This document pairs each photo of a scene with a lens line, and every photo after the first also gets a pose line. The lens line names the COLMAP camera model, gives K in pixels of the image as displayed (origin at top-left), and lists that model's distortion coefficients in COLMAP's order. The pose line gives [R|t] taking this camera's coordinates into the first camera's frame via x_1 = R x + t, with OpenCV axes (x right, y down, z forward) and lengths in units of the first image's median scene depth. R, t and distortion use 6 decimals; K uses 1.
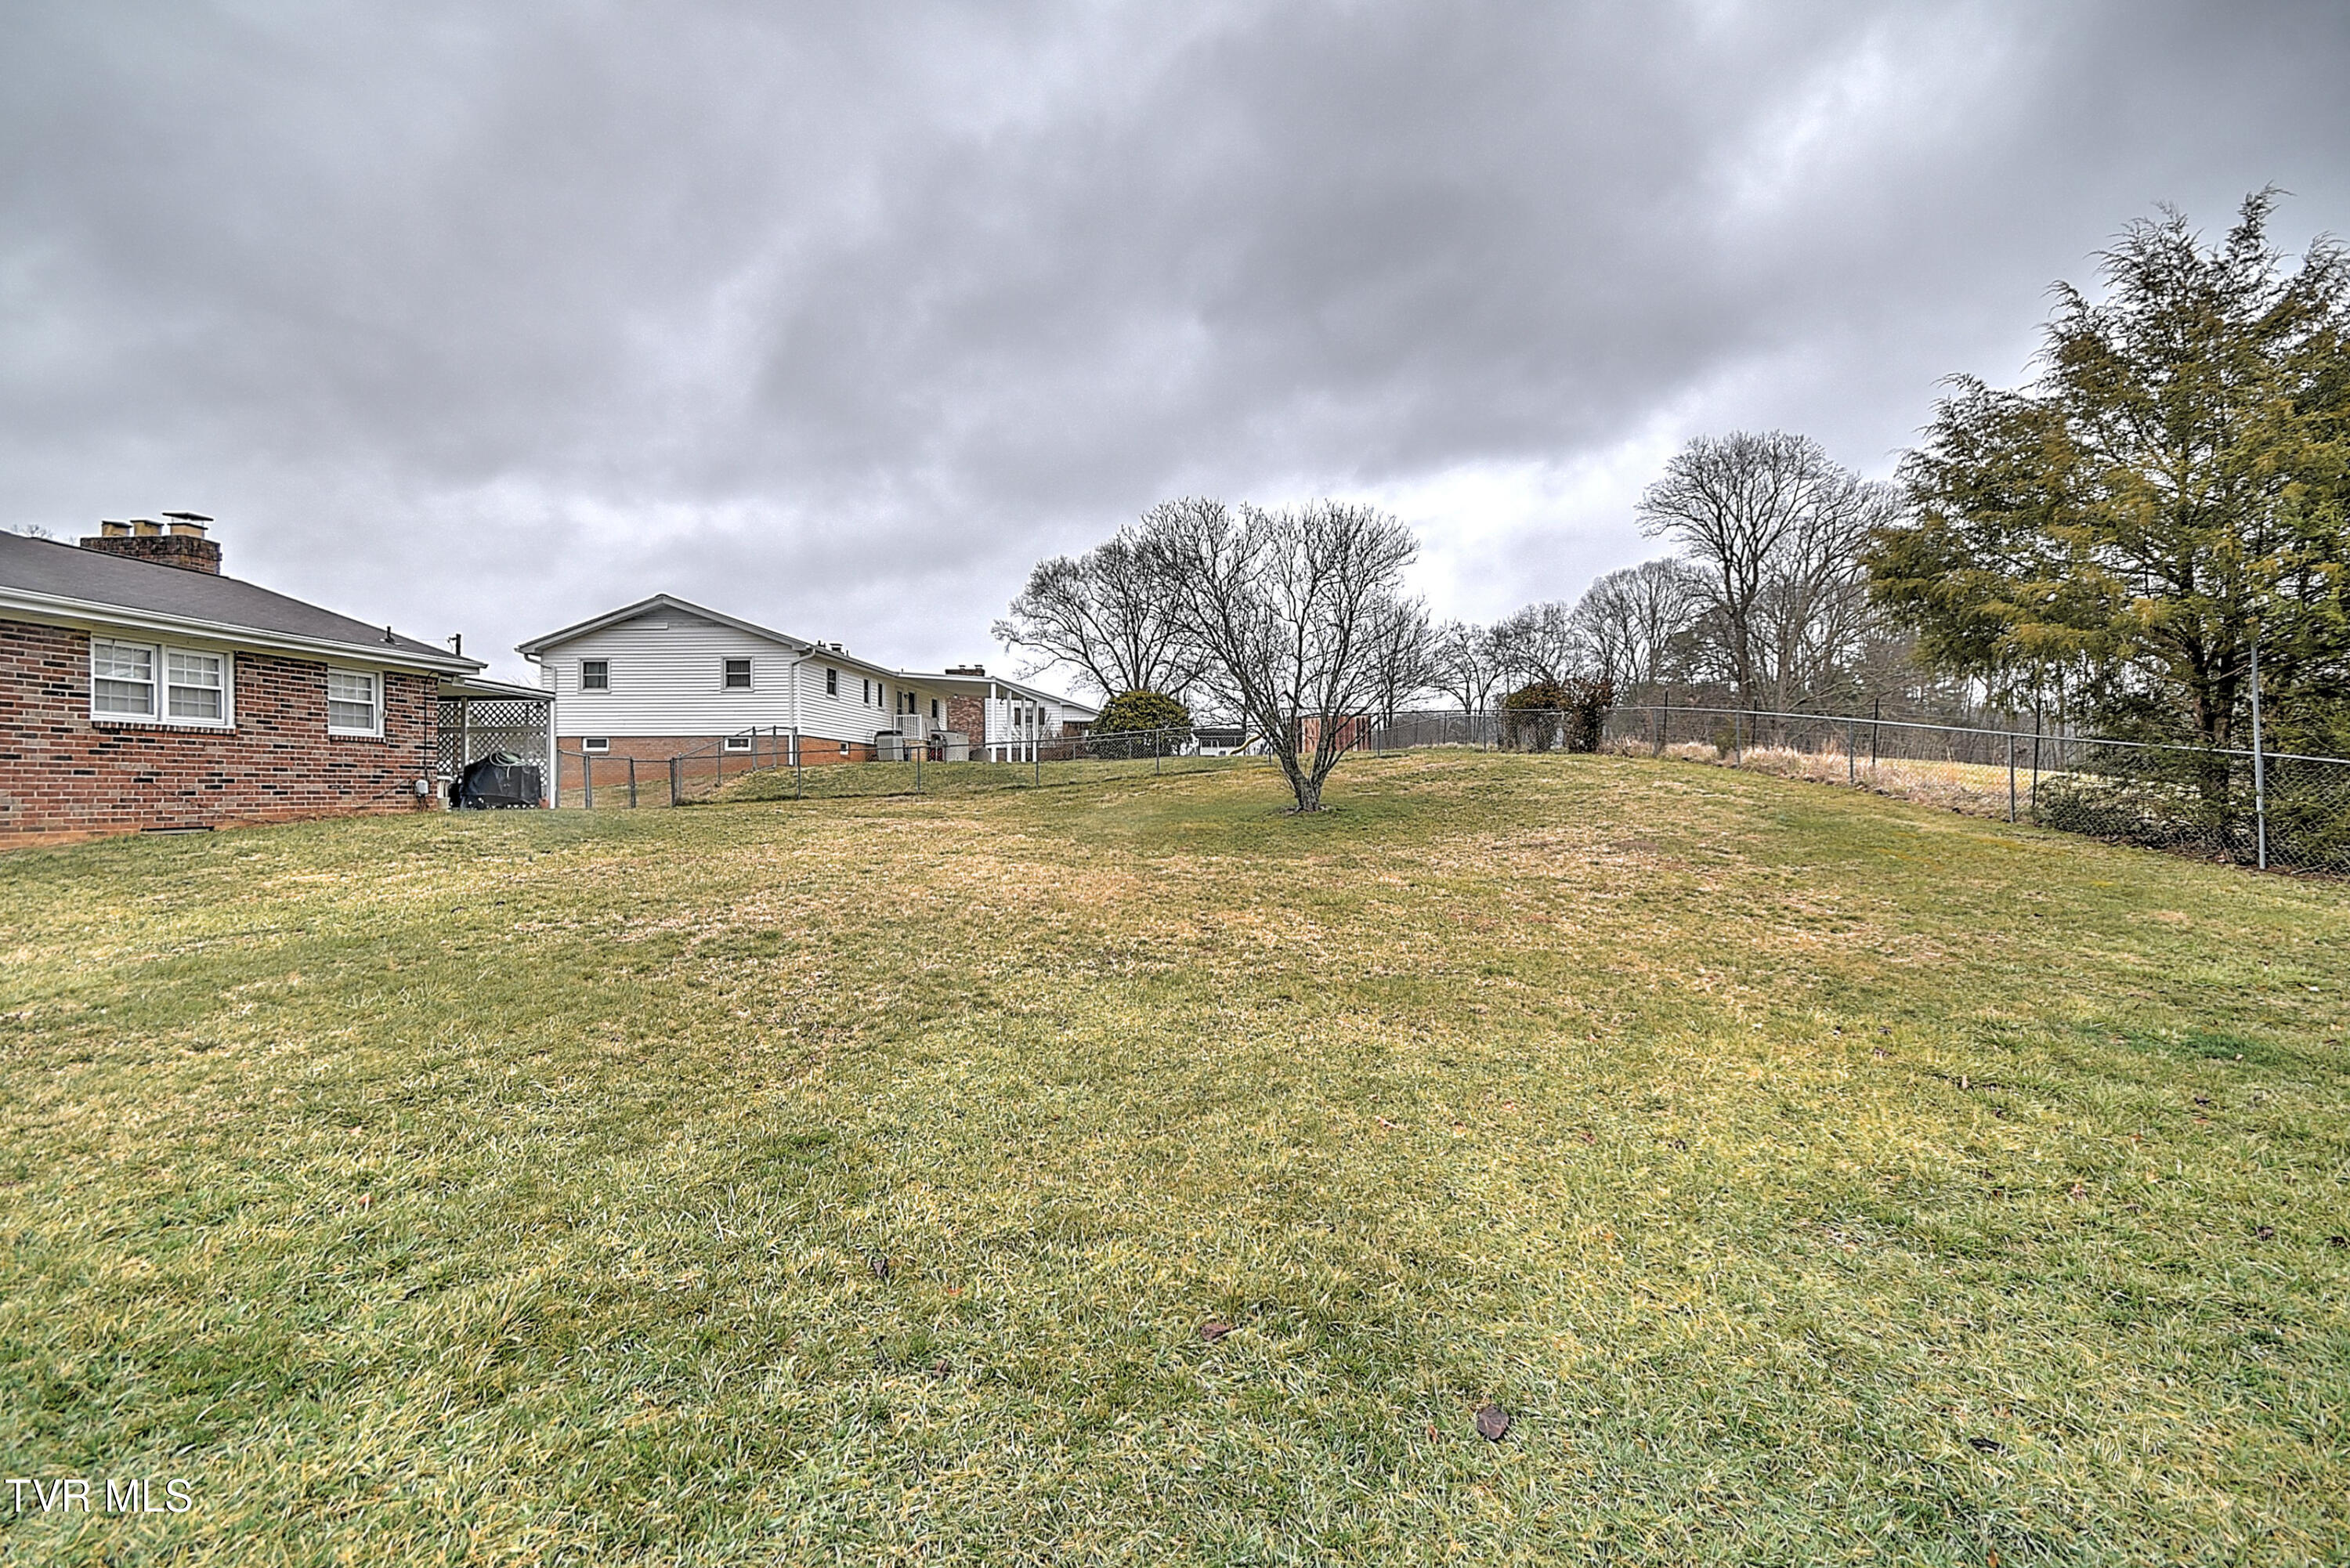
lens RADIAL K [[1013.2, 0, 1180.9], [0, 1013.2, 793.3], [0, 0, 1]] dist [0.018422, -0.009015]
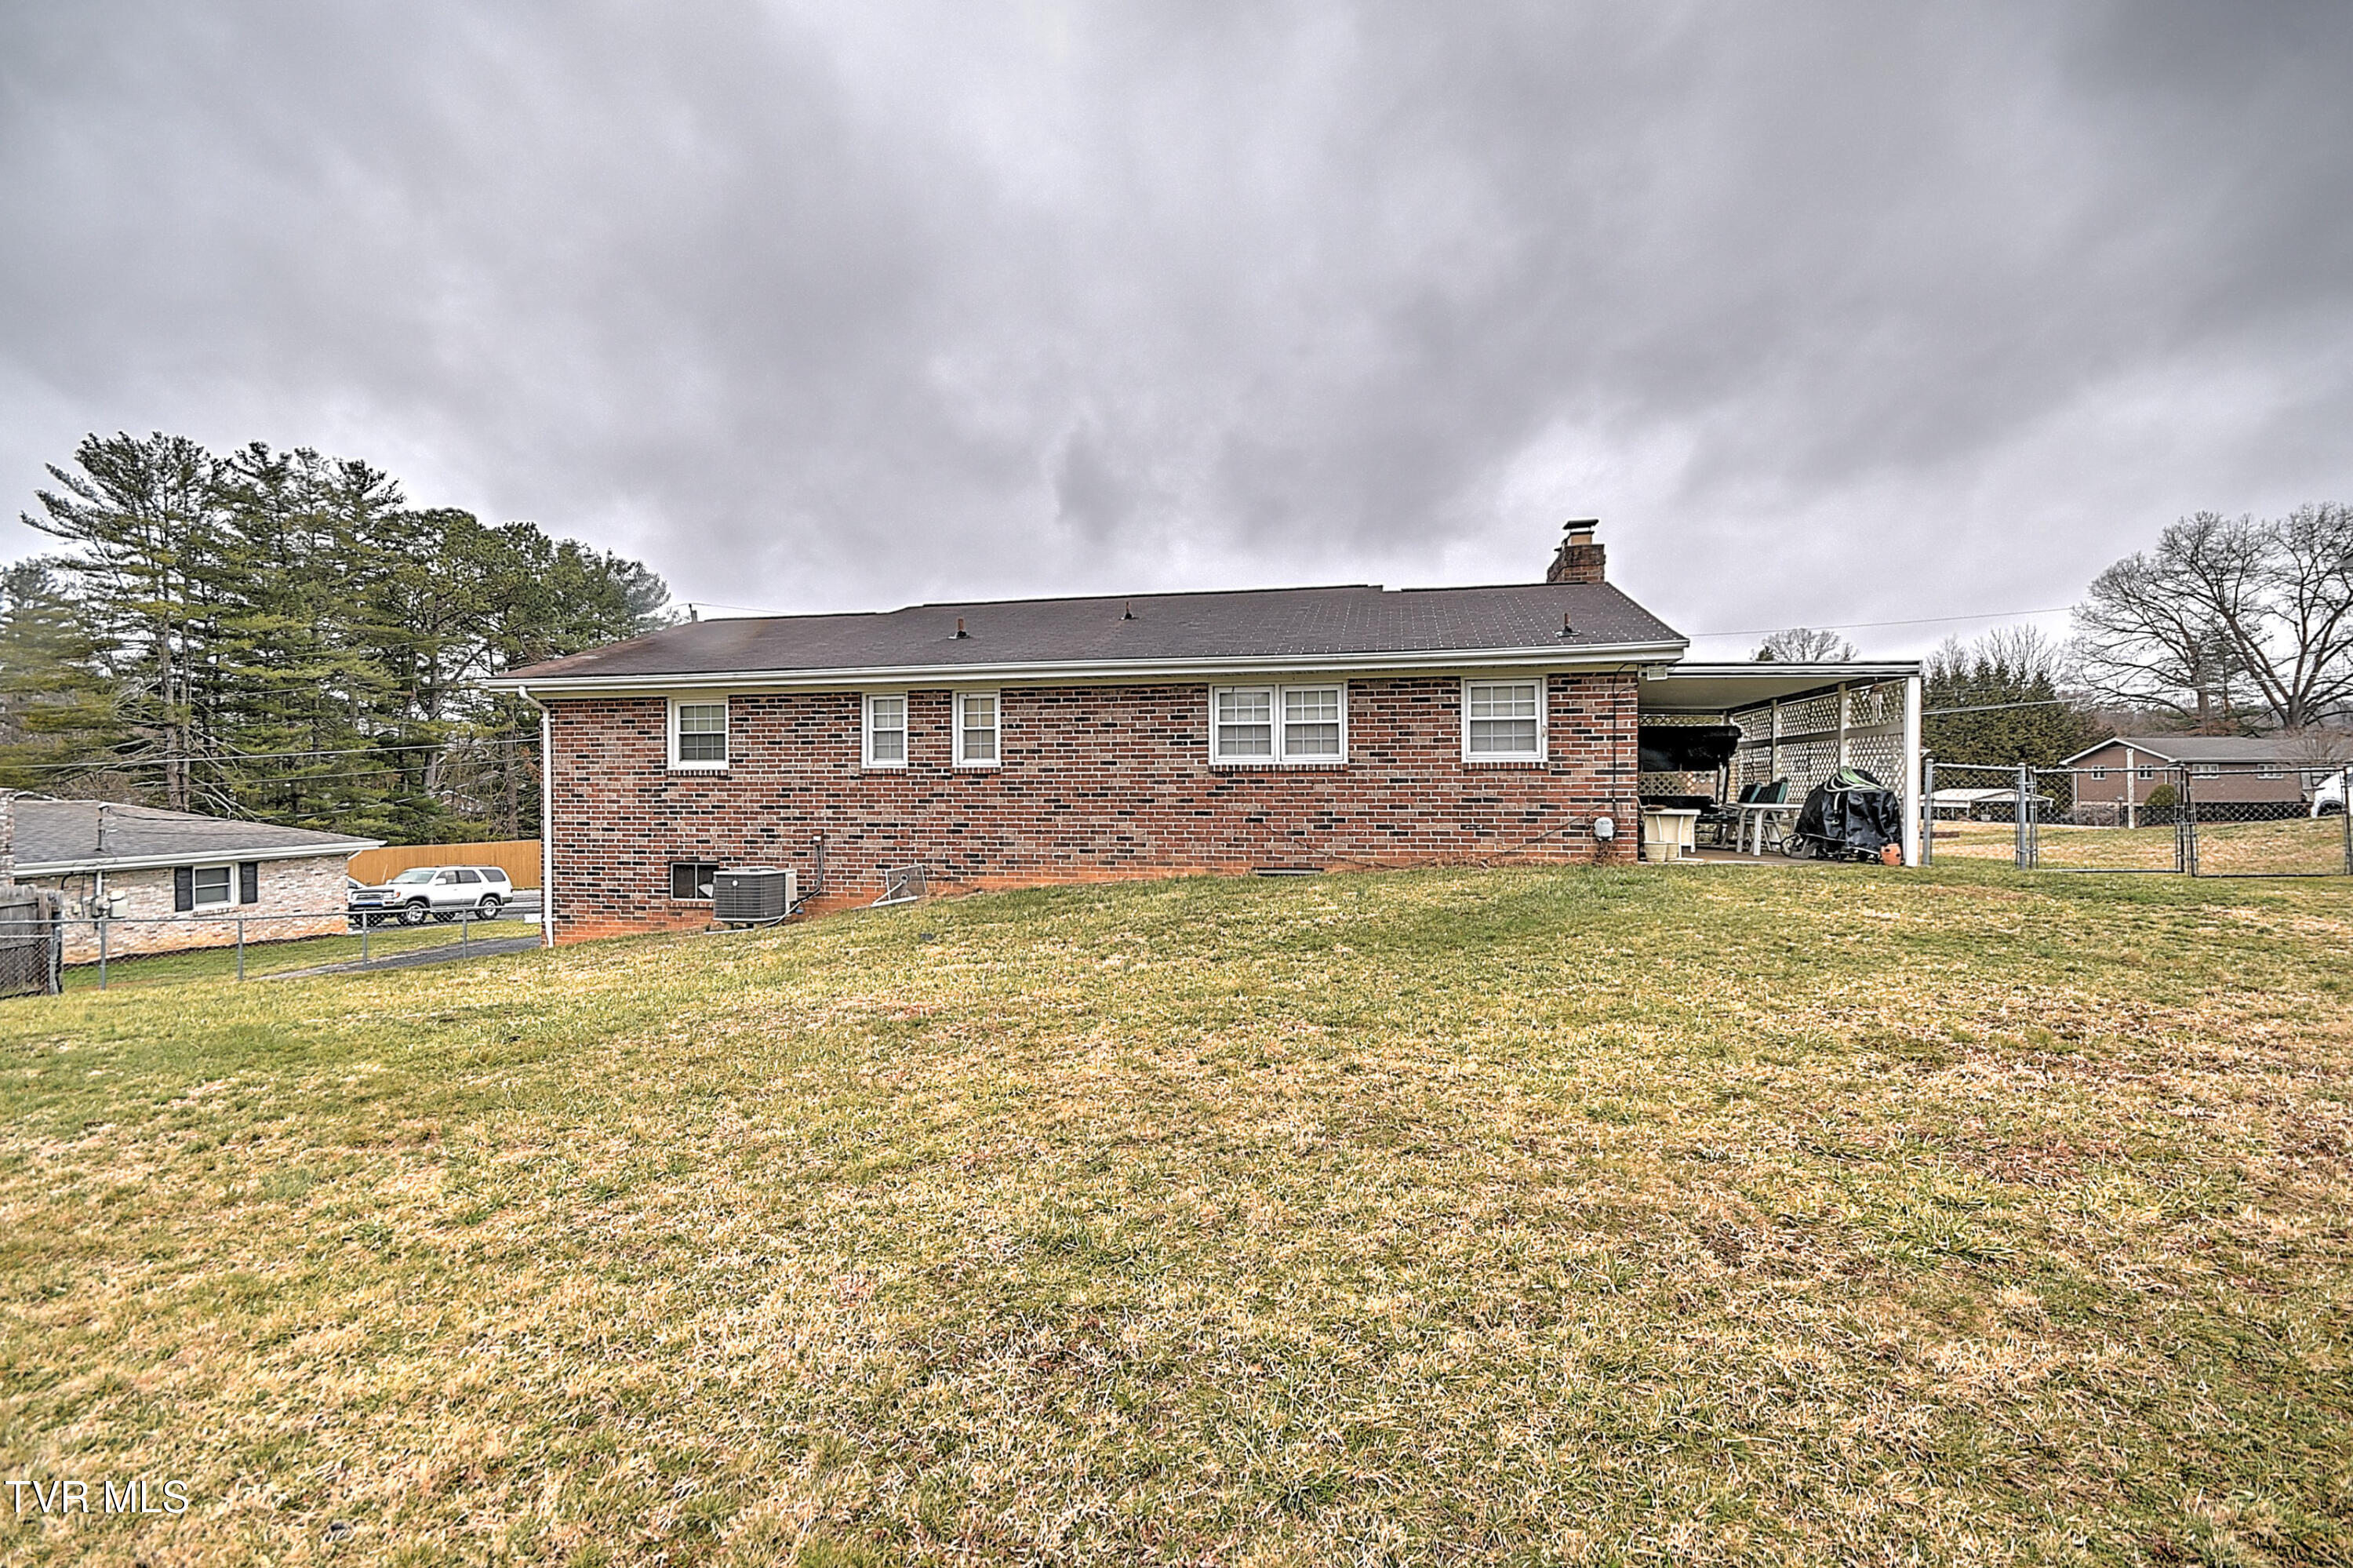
lens RADIAL K [[1014.6, 0, 1195.0], [0, 1014.6, 773.2], [0, 0, 1]] dist [0.018422, -0.009015]
pose [[-0.129973, -0.001930, -0.991516, 0.001088], [0.001698, 0.999996, -0.002169, -0.043955], [0.991516, -0.001965, -0.129970, 0.818634]]
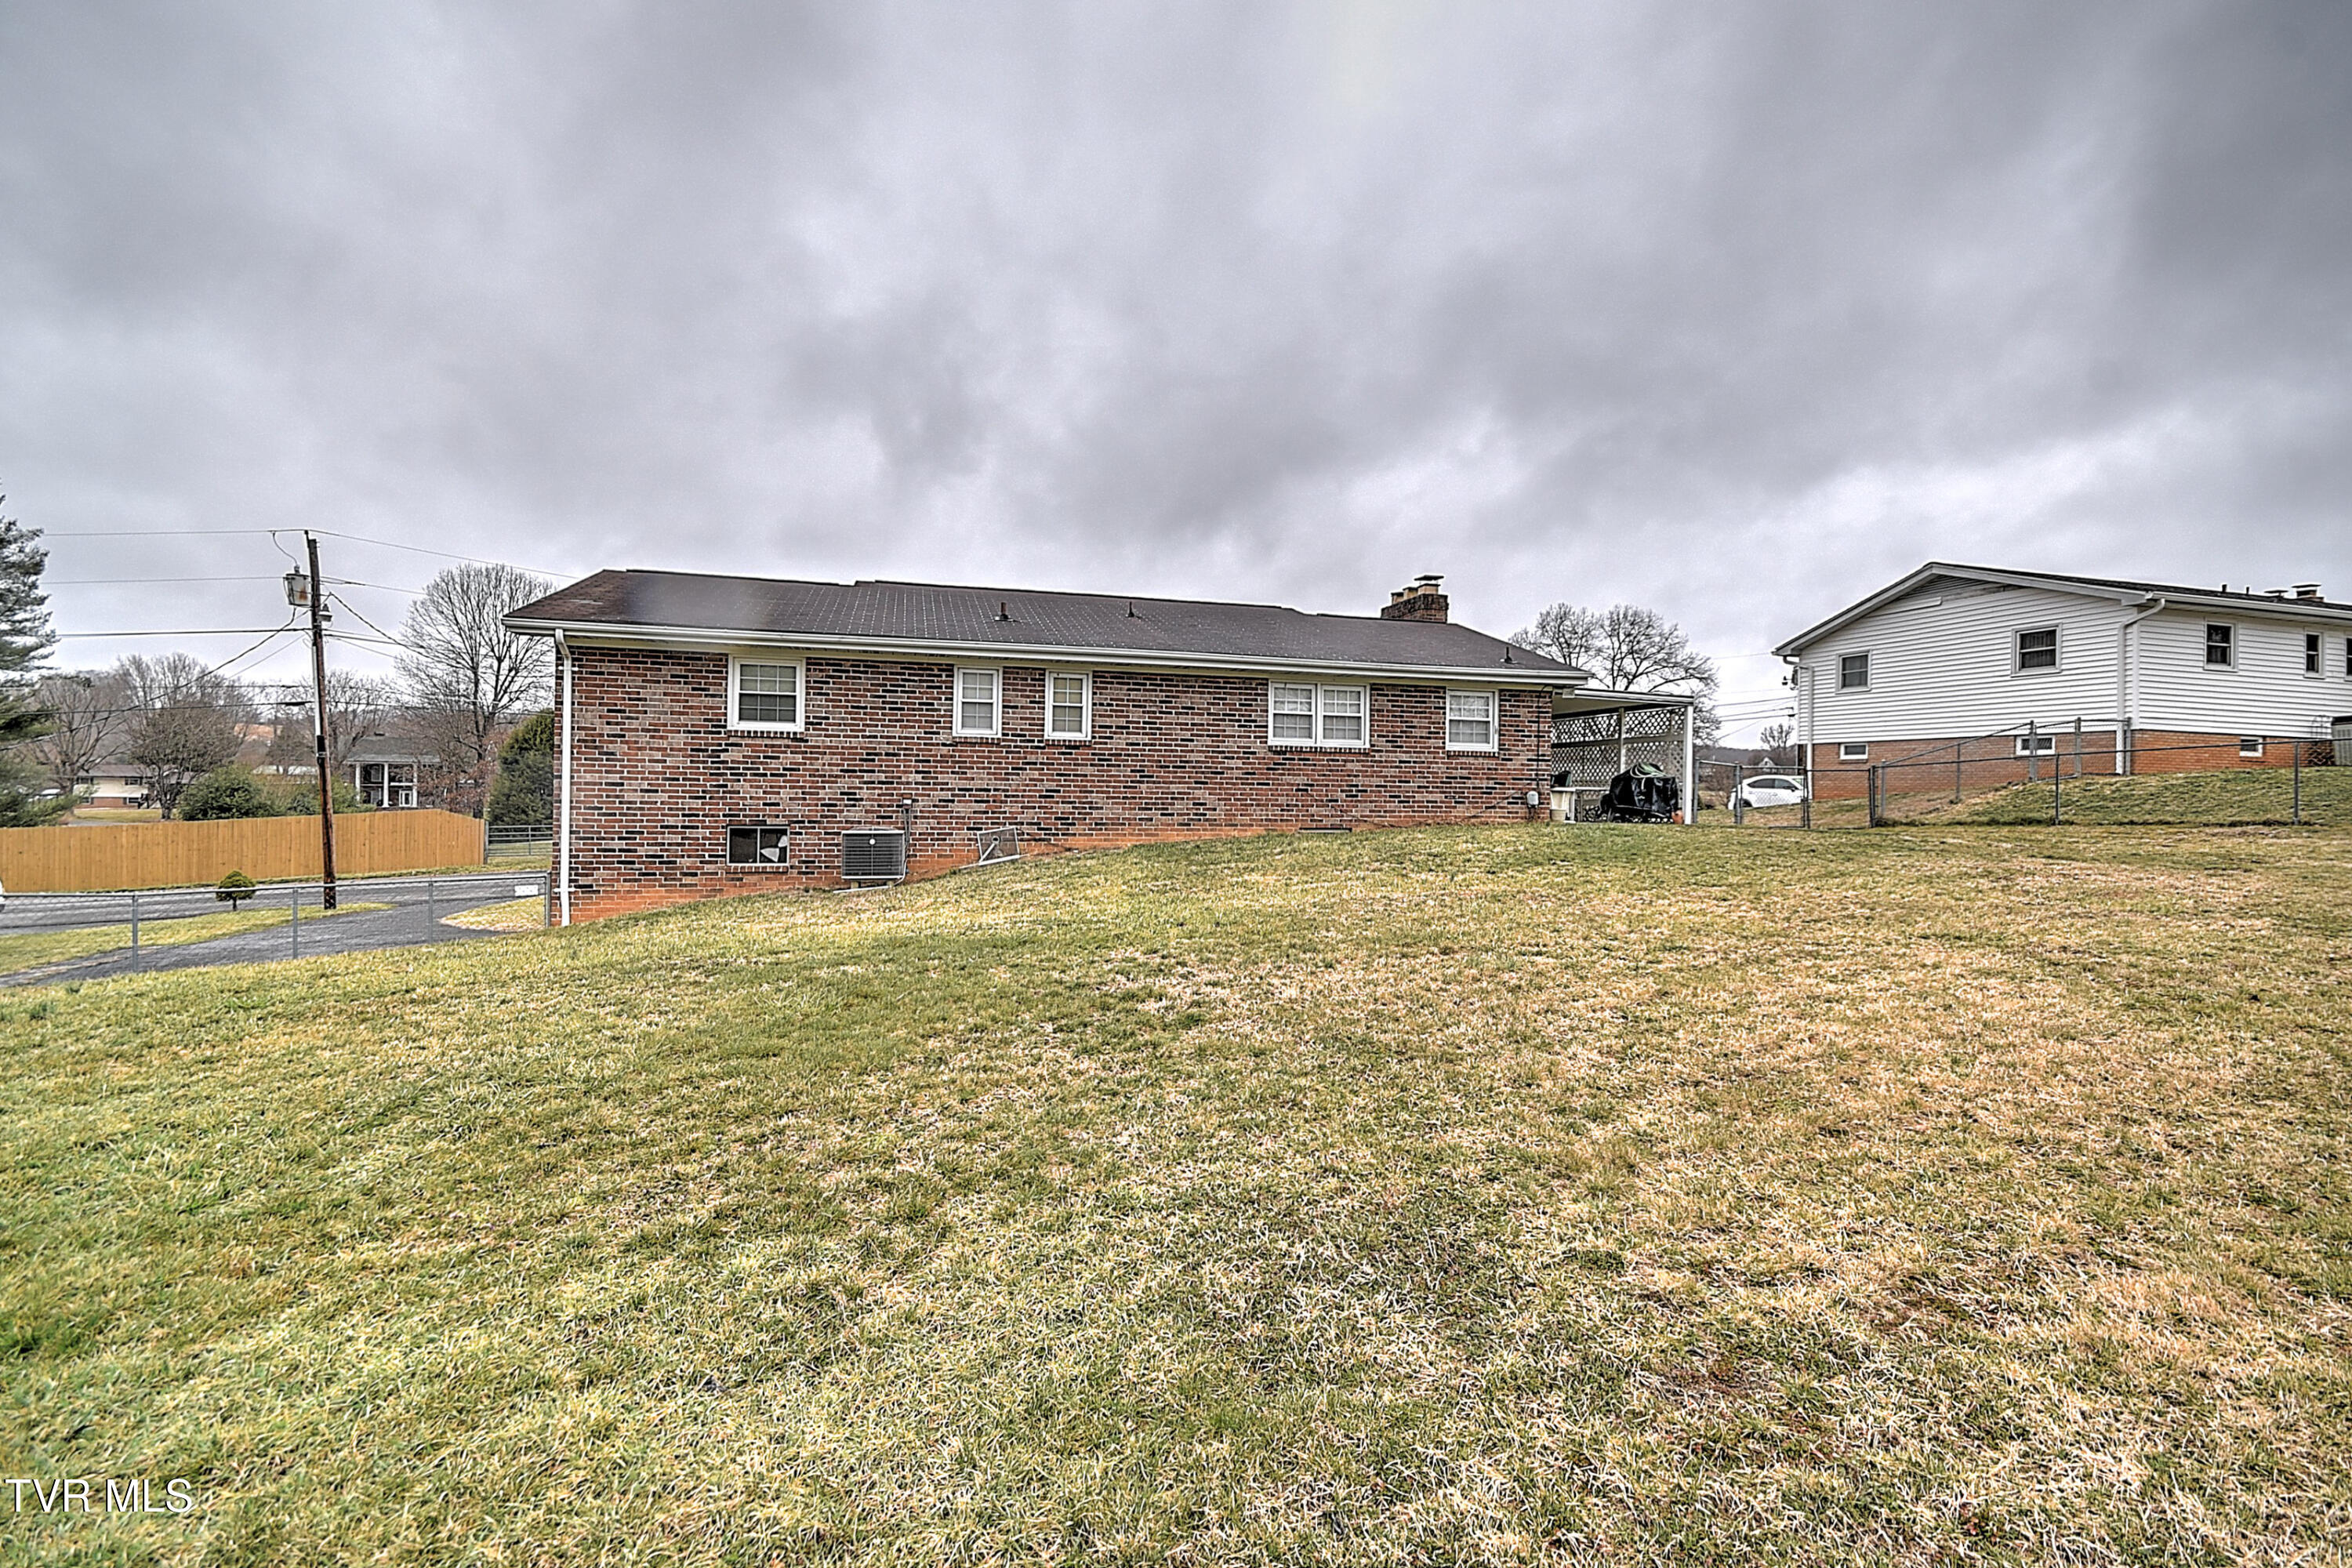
lens RADIAL K [[1014.2, 0, 1185.6], [0, 1014.2, 784.0], [0, 0, 1]] dist [0.018422, -0.009015]
pose [[0.329960, 0.004005, -0.943986, 0.108836], [-0.021314, 0.999768, -0.003209, -0.010076], [0.943754, 0.021179, 0.329969, 0.336100]]
